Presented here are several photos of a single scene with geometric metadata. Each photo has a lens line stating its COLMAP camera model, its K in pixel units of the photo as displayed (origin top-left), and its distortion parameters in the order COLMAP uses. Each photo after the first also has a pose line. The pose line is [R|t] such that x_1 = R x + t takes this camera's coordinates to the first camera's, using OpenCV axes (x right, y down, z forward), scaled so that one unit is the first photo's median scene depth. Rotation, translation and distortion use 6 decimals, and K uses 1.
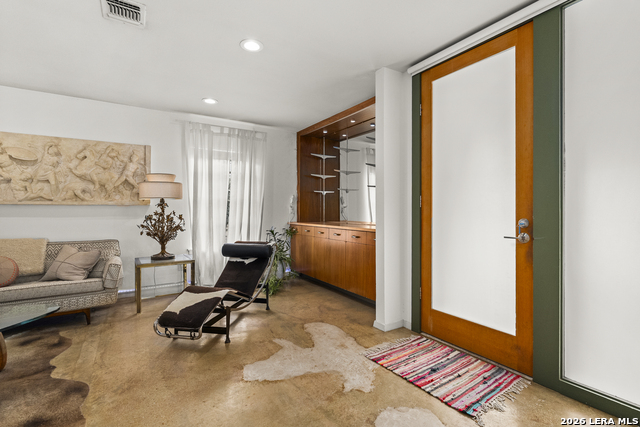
lens RADIAL K [[296.8, 0, 321.4], [0, 296.8, 213.0], [0, 0, 1]] dist [-0.003447, -0.000439]
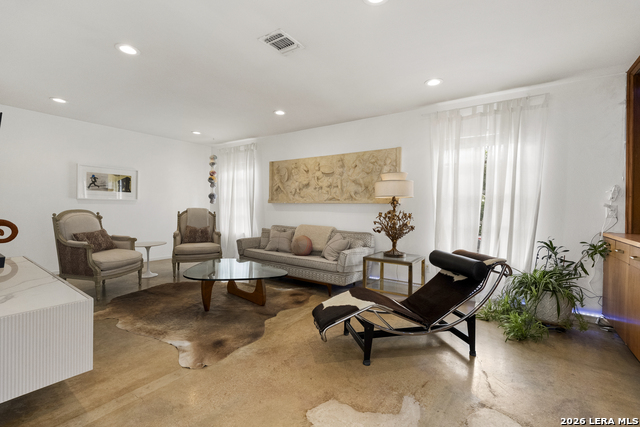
lens RADIAL K [[281.0, 0, 321.1], [0, 281.0, 208.7], [0, 0, 1]] dist [-0.003628, -0.000086]
pose [[0.385530, 0.013073, -0.922603, 0.261517], [-0.025017, 0.999680, 0.003712, -0.005308], [0.922356, 0.021649, 0.385733, 0.401989]]
